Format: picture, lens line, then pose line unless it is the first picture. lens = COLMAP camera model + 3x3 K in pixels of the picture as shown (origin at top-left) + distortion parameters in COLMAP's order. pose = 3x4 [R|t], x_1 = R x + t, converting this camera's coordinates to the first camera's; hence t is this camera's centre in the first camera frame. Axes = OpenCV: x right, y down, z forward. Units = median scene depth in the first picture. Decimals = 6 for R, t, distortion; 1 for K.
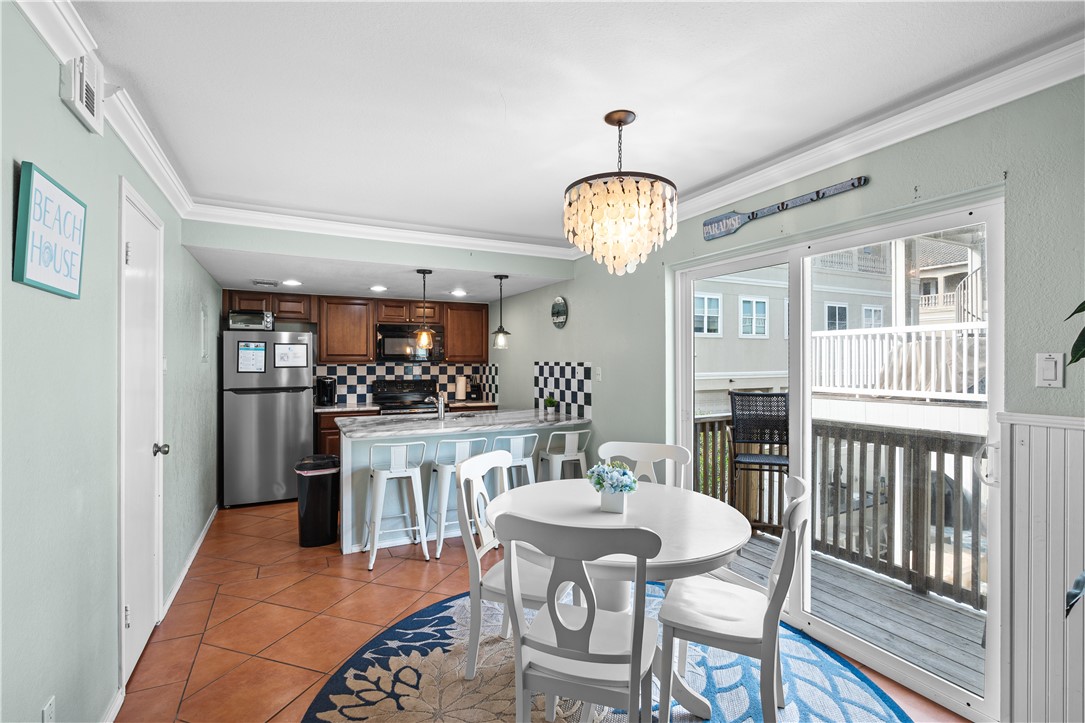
lens RADIAL K [[500.6, 0, 556.2], [0, 500.6, 361.7], [0, 0, 1]] dist [-0.010789, 0.001190]
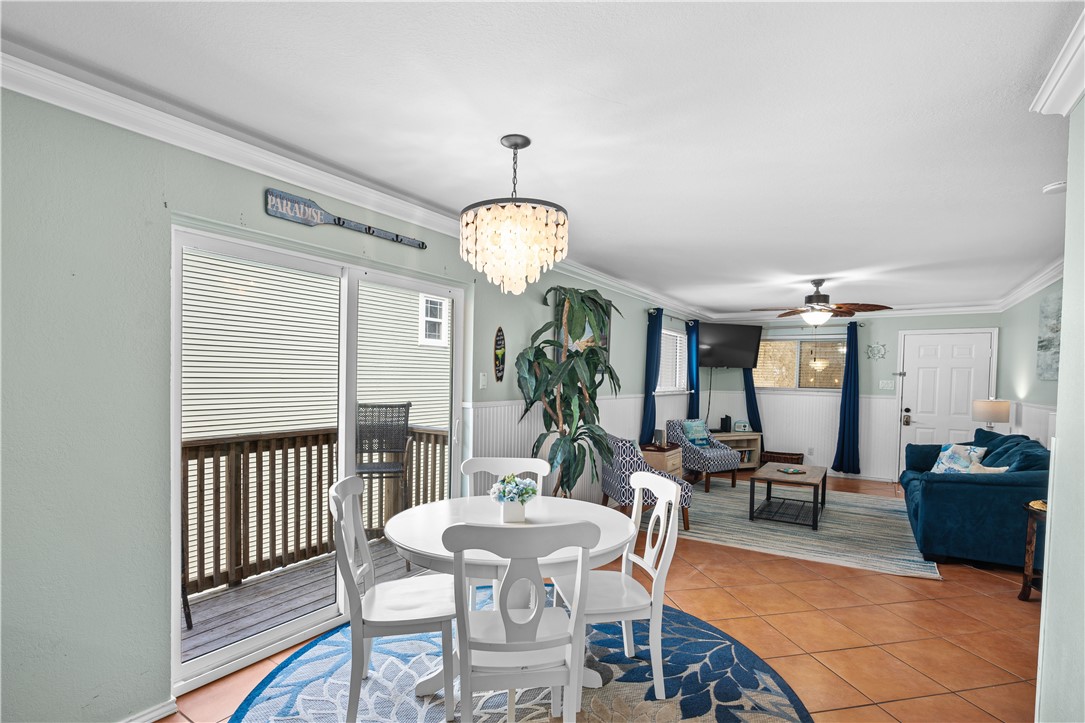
lens RADIAL K [[500.6, 0, 539.3], [0, 500.6, 399.3], [0, 0, 1]] dist [-0.010789, 0.001190]
pose [[-0.465585, -0.048859, 0.883653, -0.345314], [-0.015153, 0.998769, 0.047240, -0.003331], [-0.884873, 0.008605, -0.465752, 0.602632]]
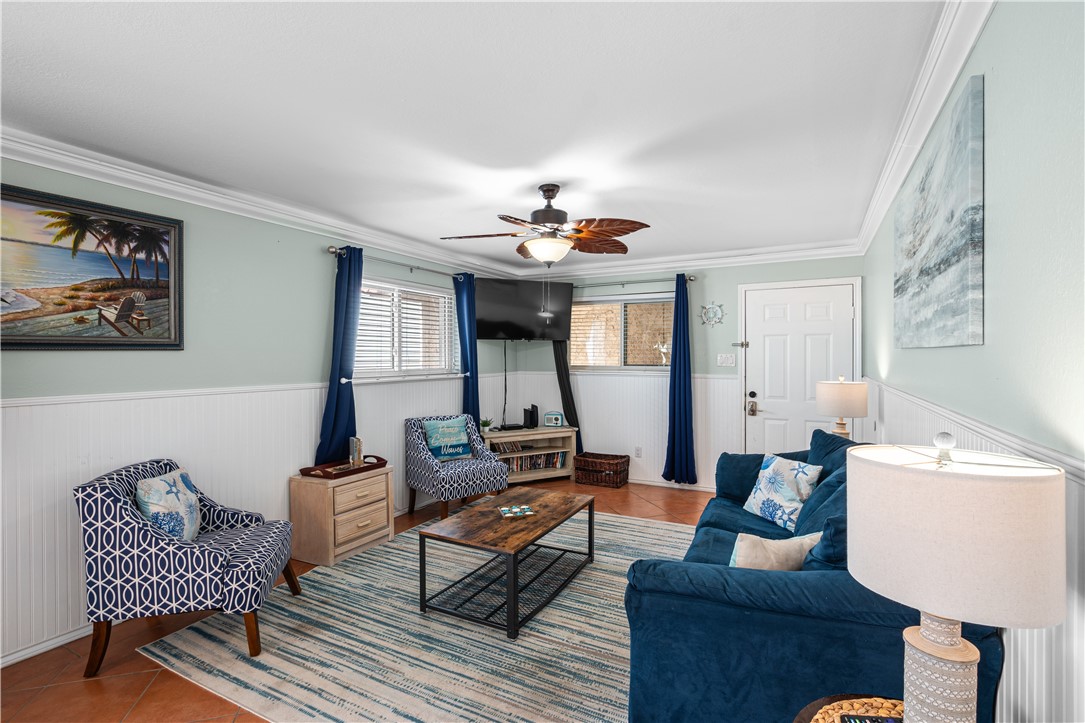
lens RADIAL K [[500.6, 0, 534.1], [0, 500.6, 360.8], [0, 0, 1]] dist [-0.010789, 0.001190]
pose [[-0.545446, -0.008521, 0.838102, -0.194810], [0.001854, 0.999934, 0.011373, -0.002768], [-0.838144, 0.007757, -0.545394, -0.039476]]
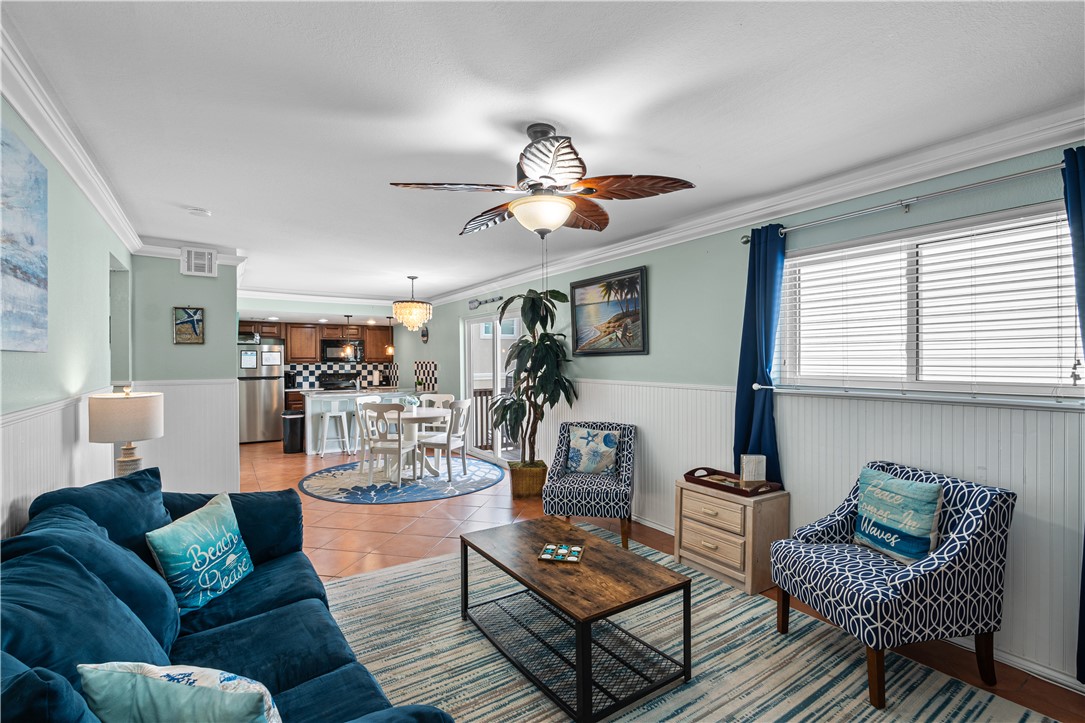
lens RADIAL K [[500.6, 0, 553.4], [0, 500.6, 364.0], [0, 0, 1]] dist [-0.010789, 0.001190]
pose [[0.994740, -0.005371, 0.102292, 0.273013], [0.004786, 0.999971, 0.005963, 0.000875], [-0.102321, -0.005442, 0.994737, -0.840212]]
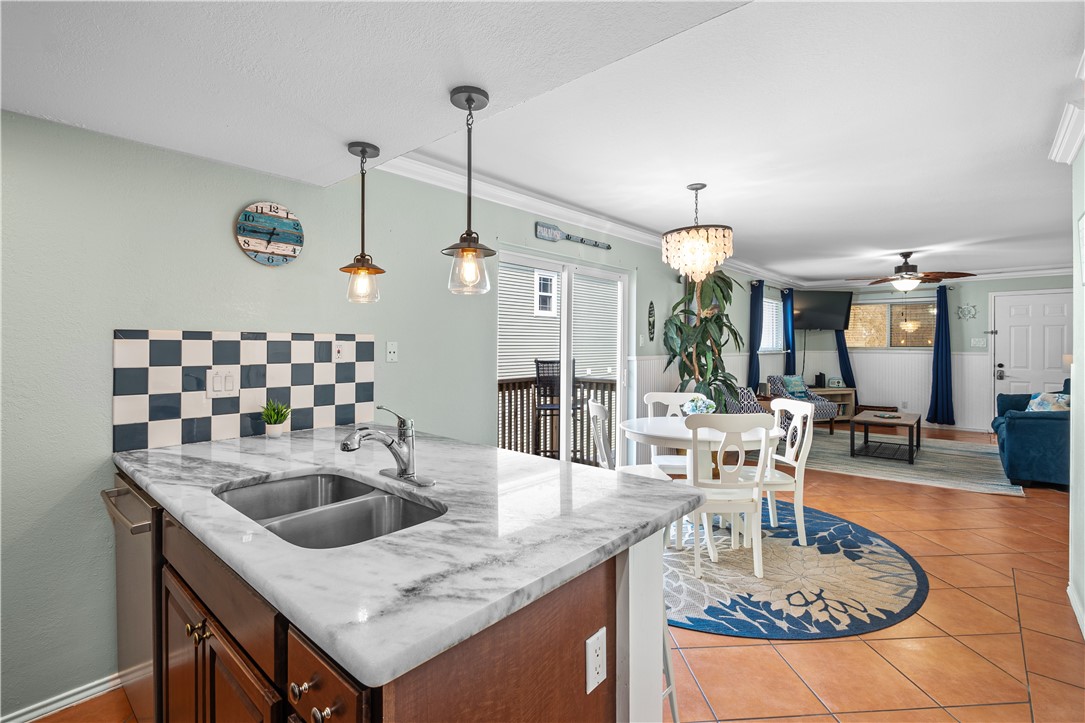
lens RADIAL K [[500.6, 0, 535.5], [0, 500.6, 347.3], [0, 0, 1]] dist [-0.010789, 0.001190]
pose [[-0.341352, -0.007198, 0.939908, -0.519300], [-0.000268, 0.999971, 0.007561, 0.010890], [-0.939936, 0.002329, -0.341344, 0.866550]]
